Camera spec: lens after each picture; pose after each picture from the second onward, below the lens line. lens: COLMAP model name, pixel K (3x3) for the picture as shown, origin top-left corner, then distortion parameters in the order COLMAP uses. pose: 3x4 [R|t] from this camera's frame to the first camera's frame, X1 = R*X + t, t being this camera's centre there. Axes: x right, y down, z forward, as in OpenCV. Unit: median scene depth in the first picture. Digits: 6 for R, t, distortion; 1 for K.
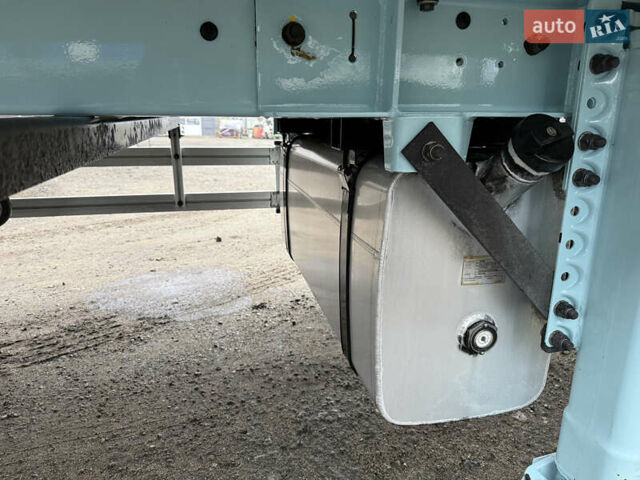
lens RADIAL K [[453.0, 0, 319.9], [0, 453.0, 238.5], [0, 0, 1]] dist [0.025695, -0.048656]
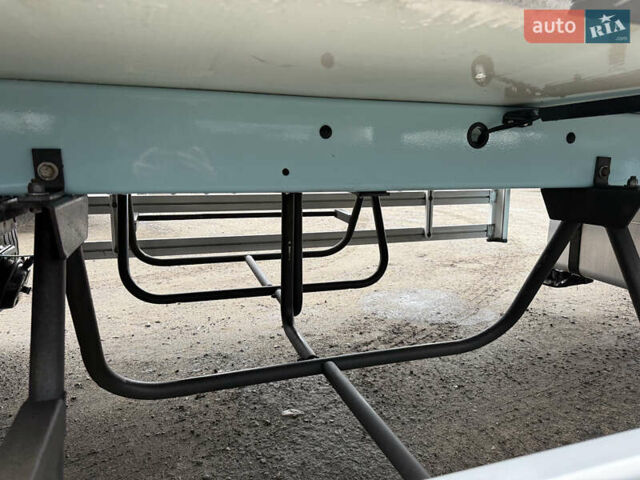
lens RADIAL K [[453.0, 0, 319.9], [0, 453.0, 234.0], [0, 0, 1]] dist [0.025695, -0.048656]
pose [[0.998038, -0.011190, 0.061602, -1.000188], [0.016215, 0.996527, -0.081676, 0.028072], [-0.060474, 0.082515, 0.994753, -0.349157]]
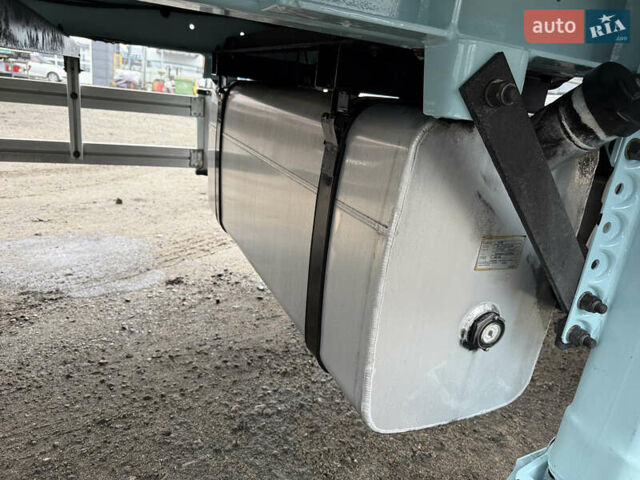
lens RADIAL K [[453.0, 0, 322.8], [0, 453.0, 243.7], [0, 0, 1]] dist [0.025695, -0.048656]
pose [[0.974037, 0.037456, 0.223268, -0.075104], [-0.053697, 0.996299, 0.067119, 0.006903], [-0.219928, -0.077365, 0.972443, 0.132313]]
